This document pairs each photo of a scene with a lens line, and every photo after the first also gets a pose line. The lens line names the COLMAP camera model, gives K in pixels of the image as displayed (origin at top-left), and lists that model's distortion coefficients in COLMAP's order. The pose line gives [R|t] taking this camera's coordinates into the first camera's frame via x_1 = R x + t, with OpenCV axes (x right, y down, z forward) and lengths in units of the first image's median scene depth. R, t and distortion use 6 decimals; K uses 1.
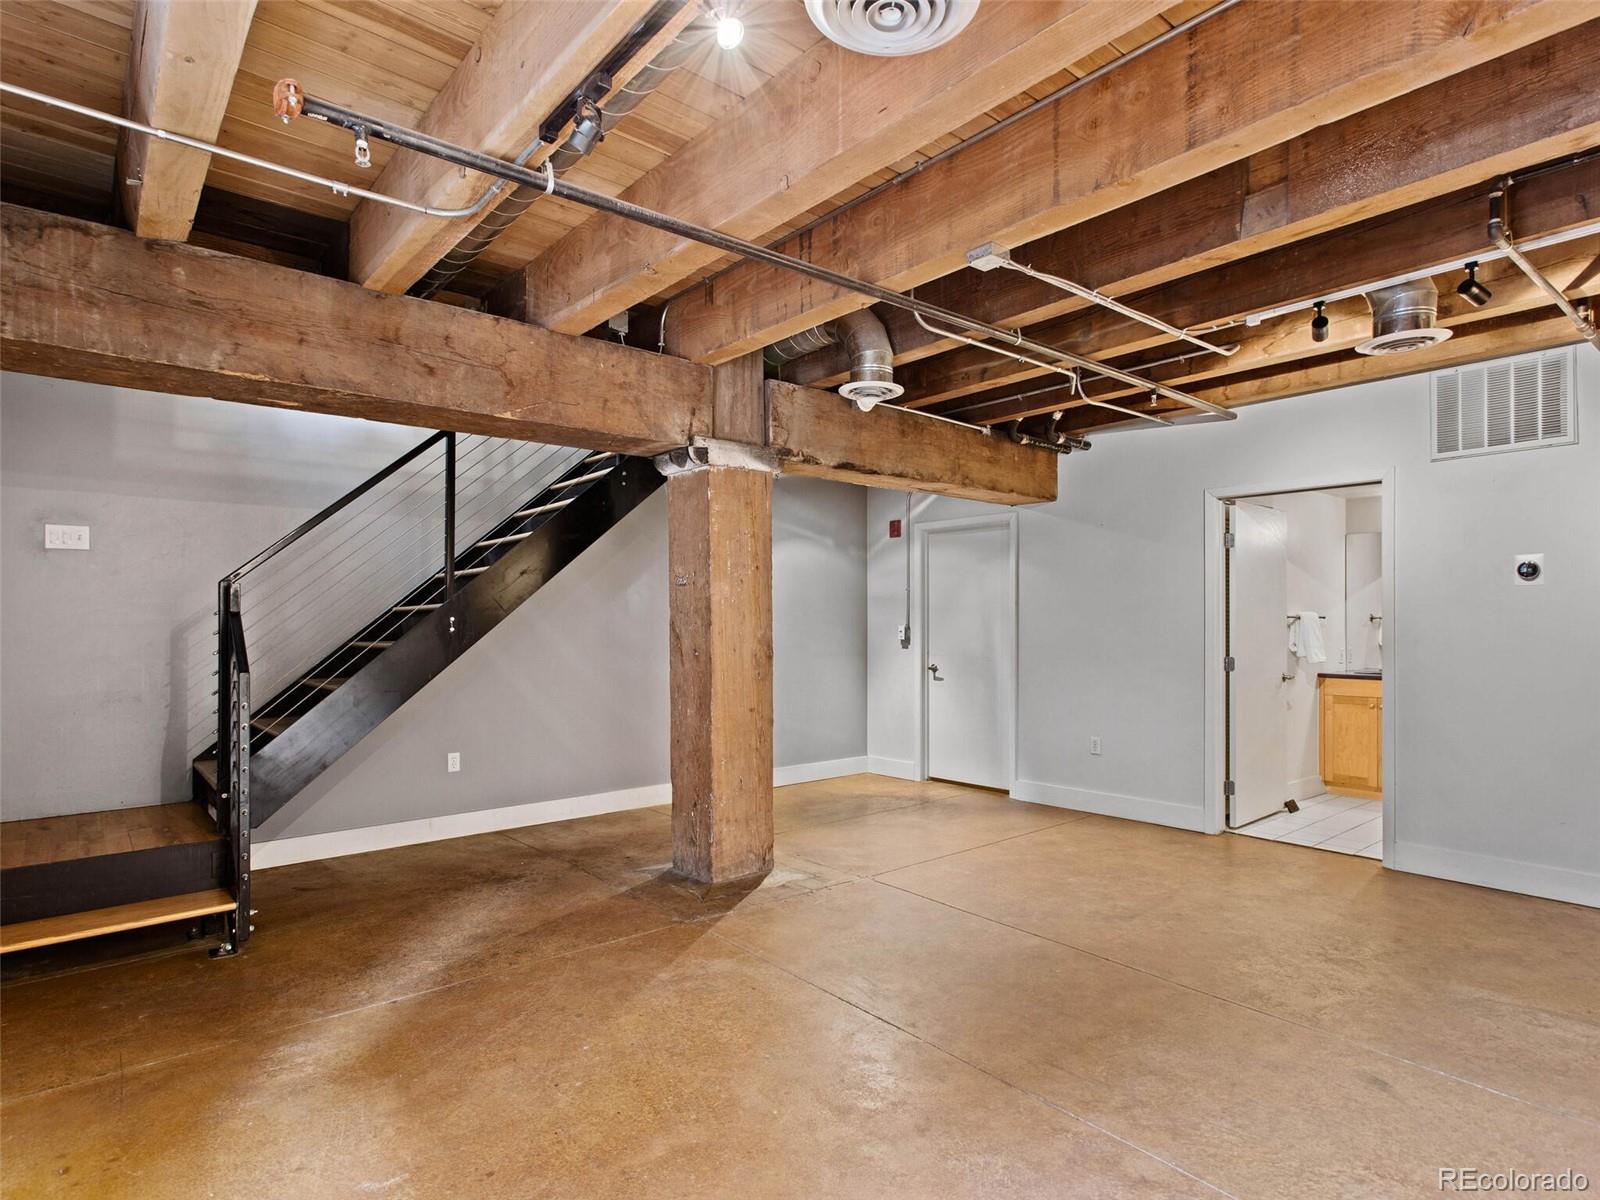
lens RADIAL K [[874.2, 0, 796.8], [0, 874.2, 619.2], [0, 0, 1]] dist [0.001553, 0.000831]
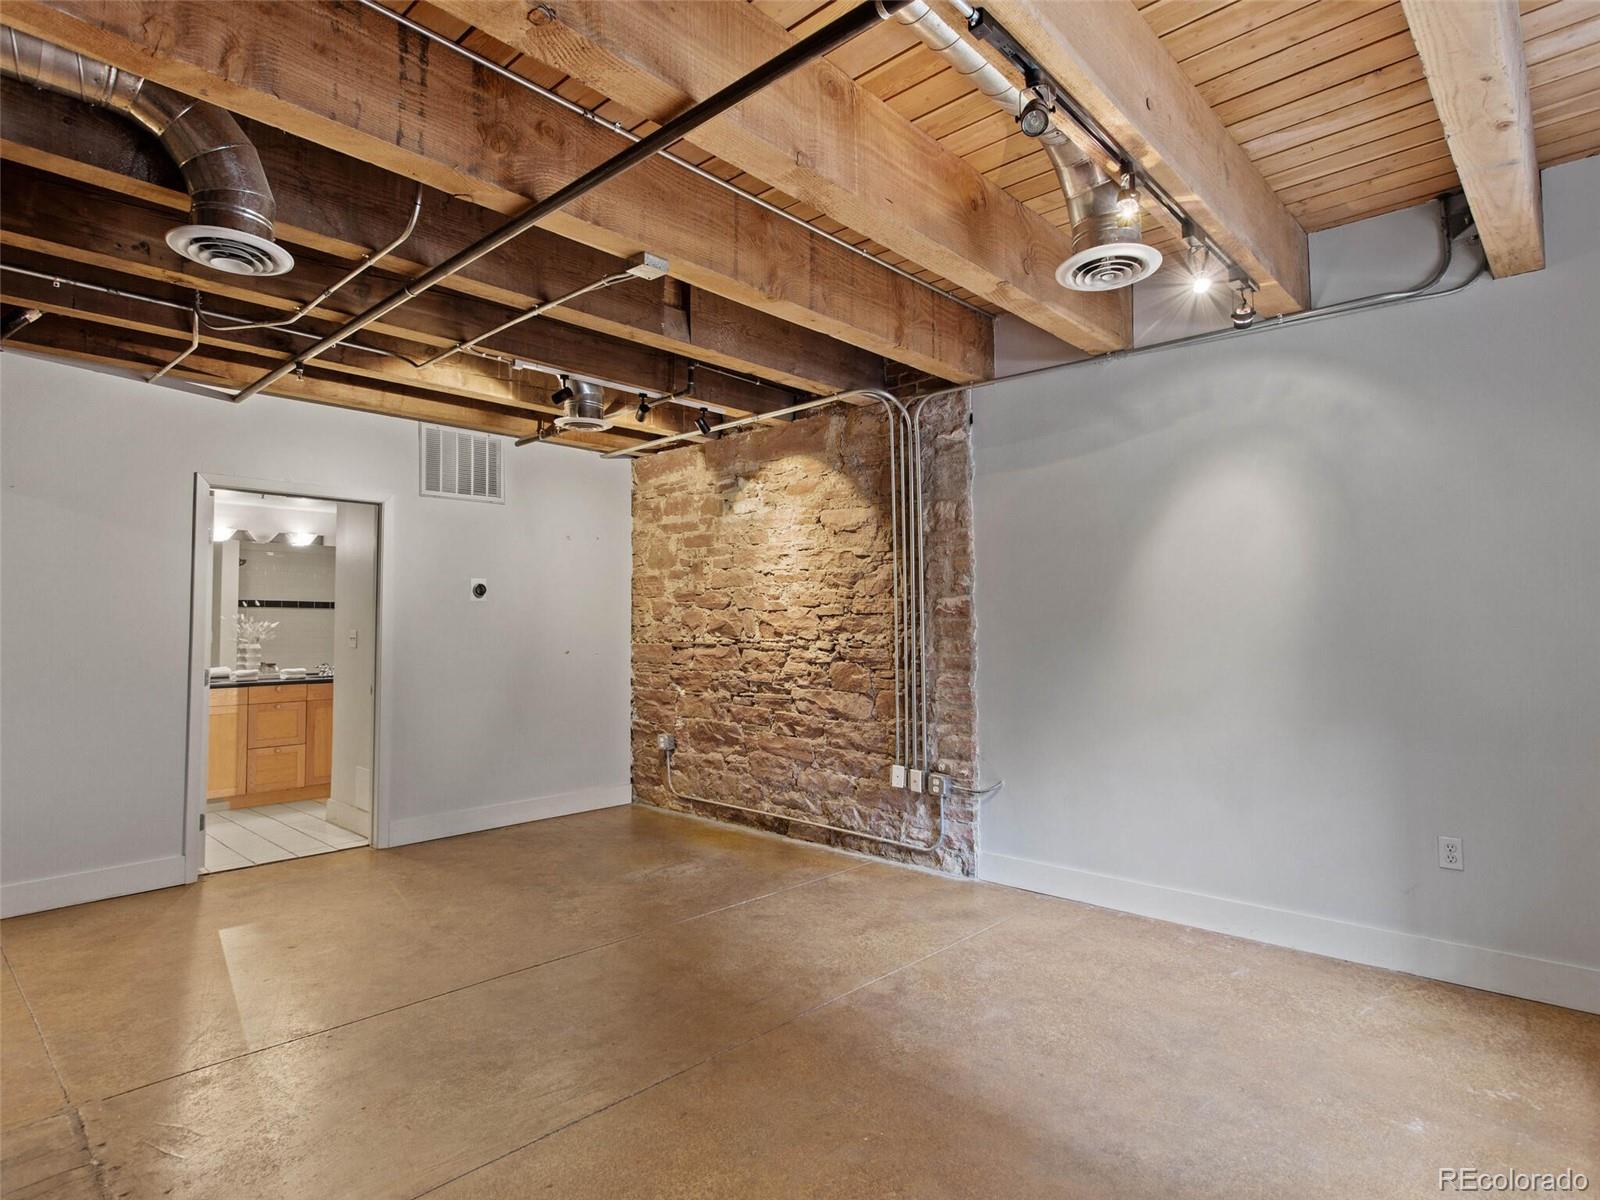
lens RADIAL K [[857.1, 0, 808.9], [0, 857.1, 590.0], [0, 0, 1]] dist [0.005924, 0.001521]
pose [[-0.126008, 0.043688, 0.991067, -0.606407], [0.000684, 0.999033, -0.043952, 0.003240], [-0.992029, -0.004860, -0.125916, 0.734160]]
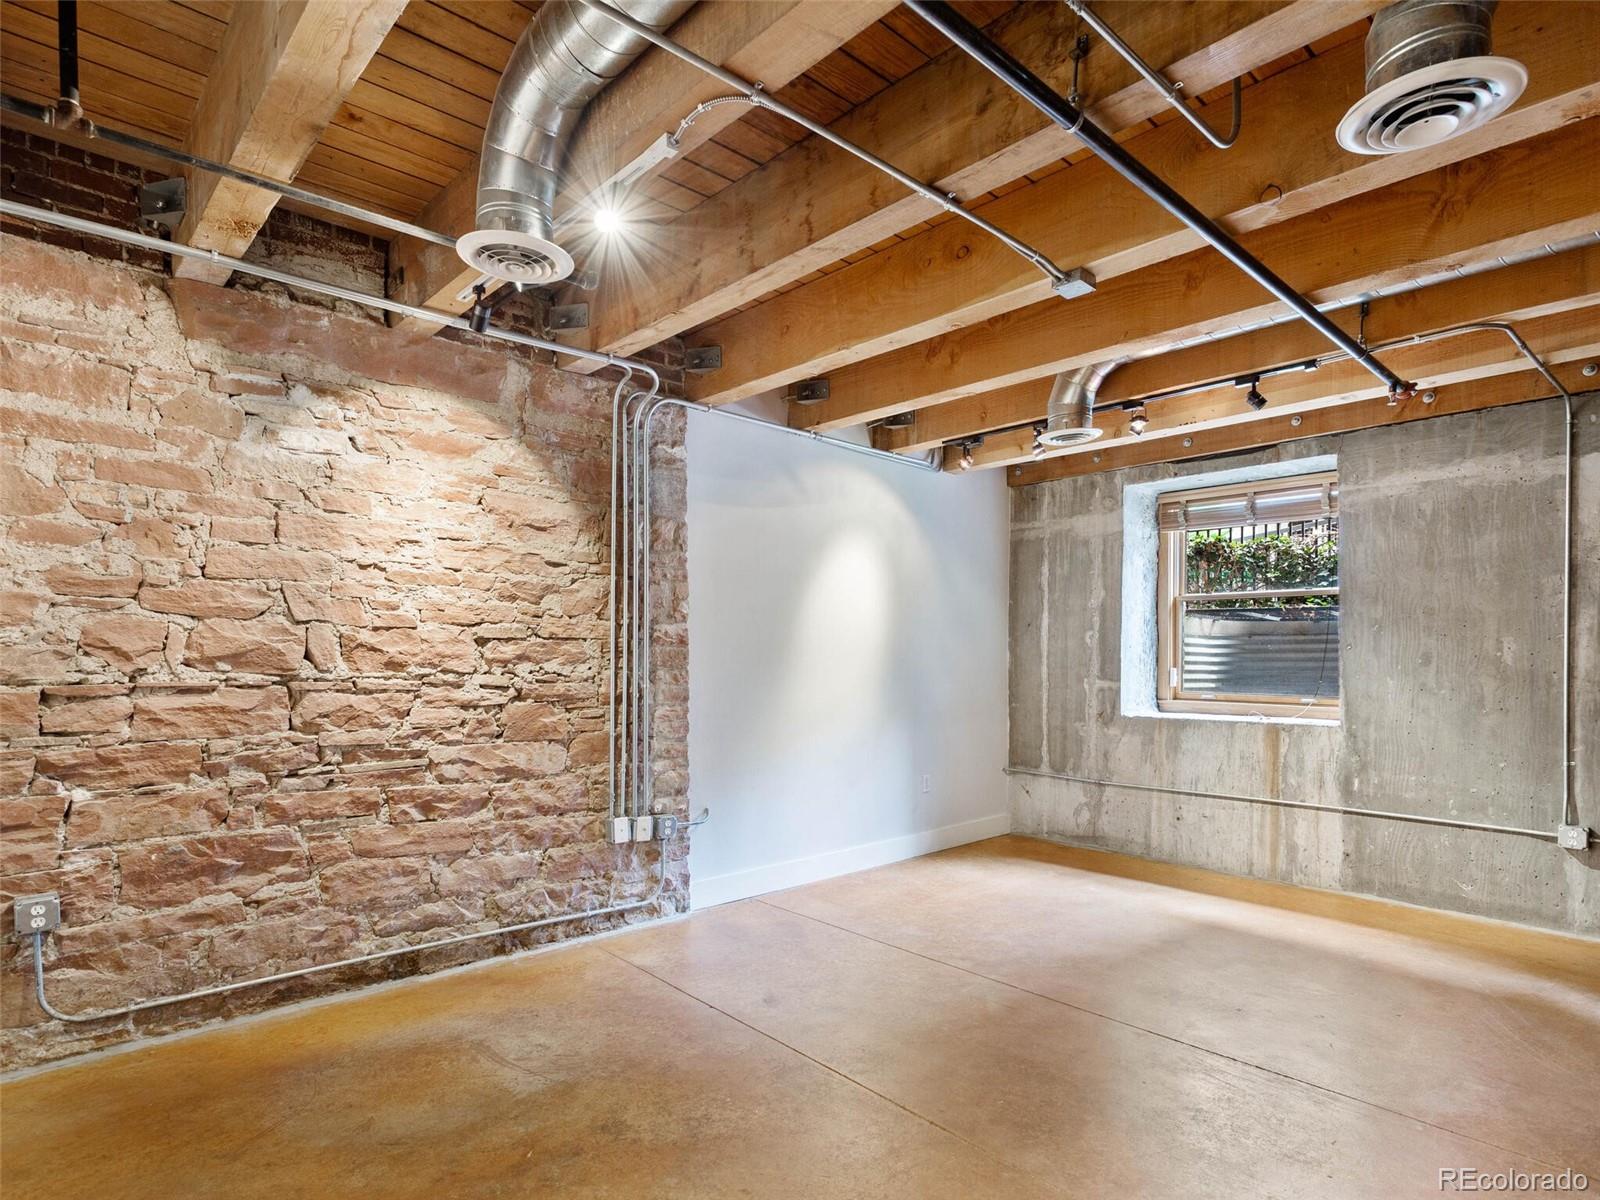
lens RADIAL K [[878.3, 0, 802.2], [0, 878.3, 658.2], [0, 0, 1]] dist [0.004287, 0.001882]
pose [[-0.999334, -0.003549, -0.036304, 0.439063], [-0.003485, 0.999992, -0.001845, 0.006655], [0.036310, -0.001718, -0.999339, 1.547390]]
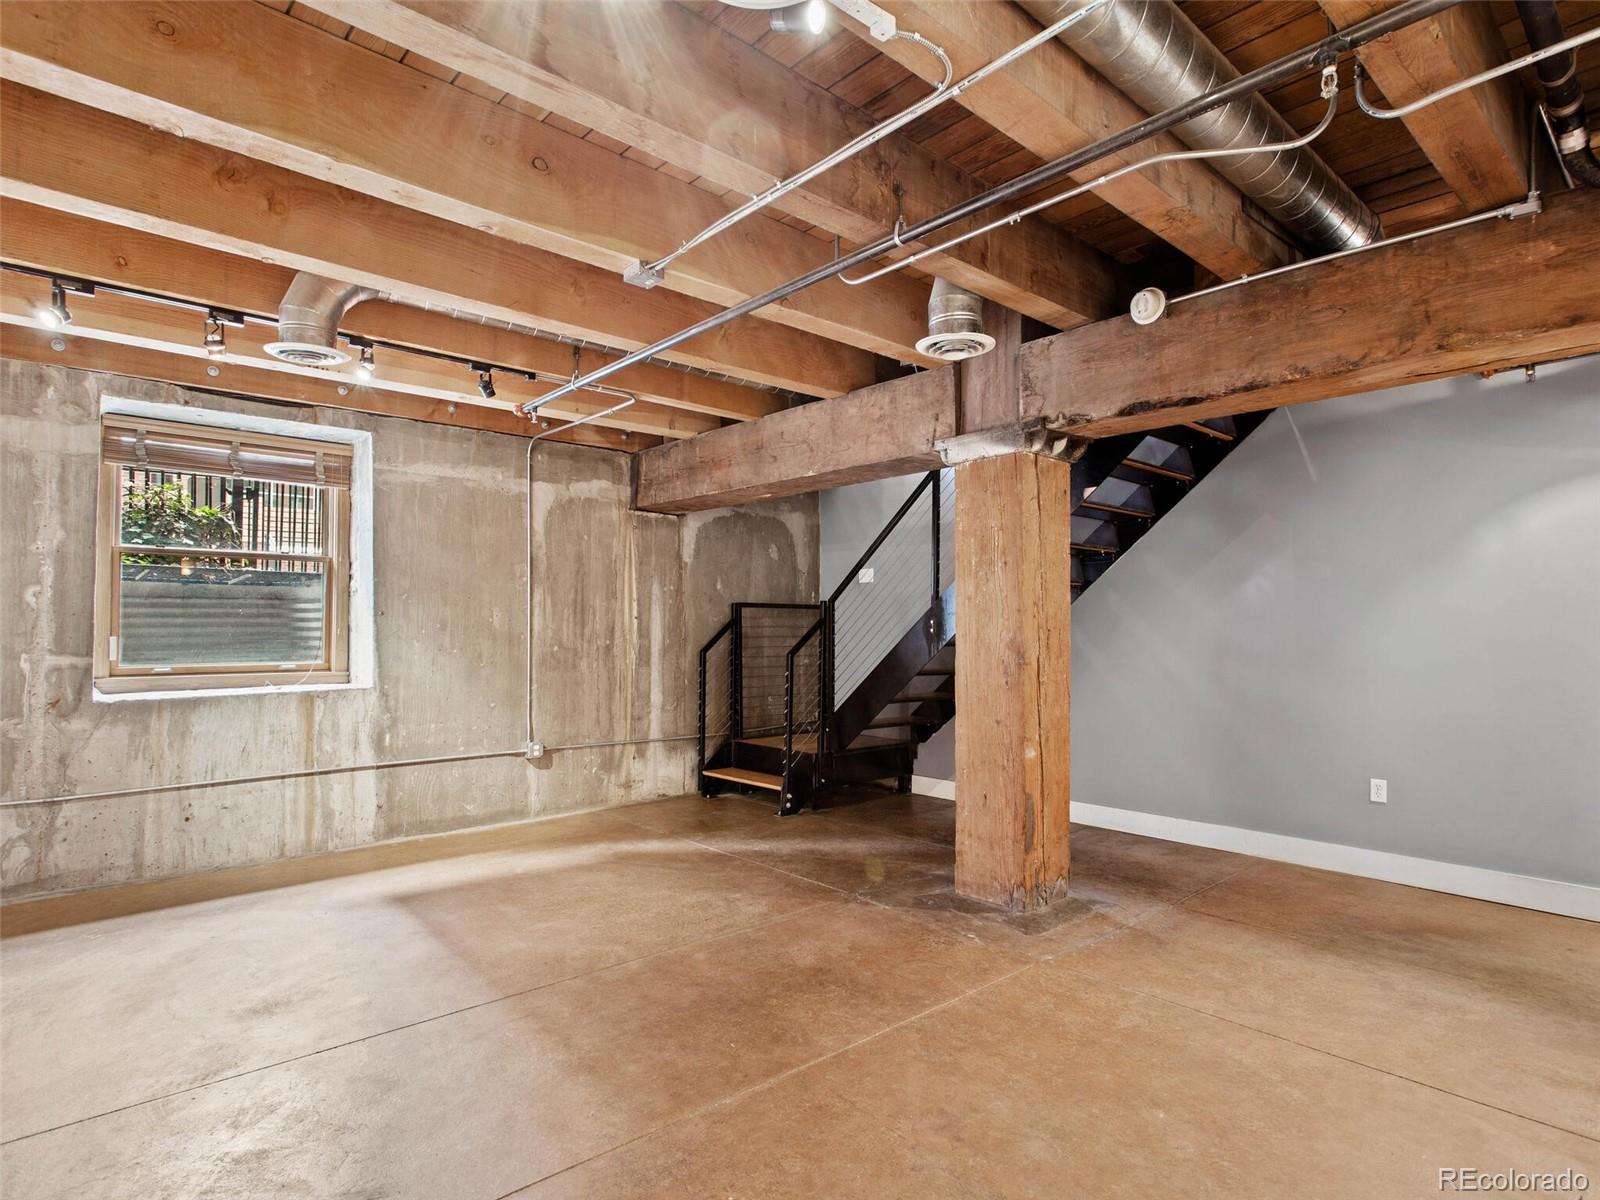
lens RADIAL K [[864.2, 0, 792.3], [0, 864.2, 596.5], [0, 0, 1]] dist [0.002151, 0.001511]
pose [[0.022261, -0.031126, -0.999268, 0.981056], [0.002665, 0.999514, -0.031075, 0.002862], [0.999749, -0.001971, 0.022333, 0.902172]]
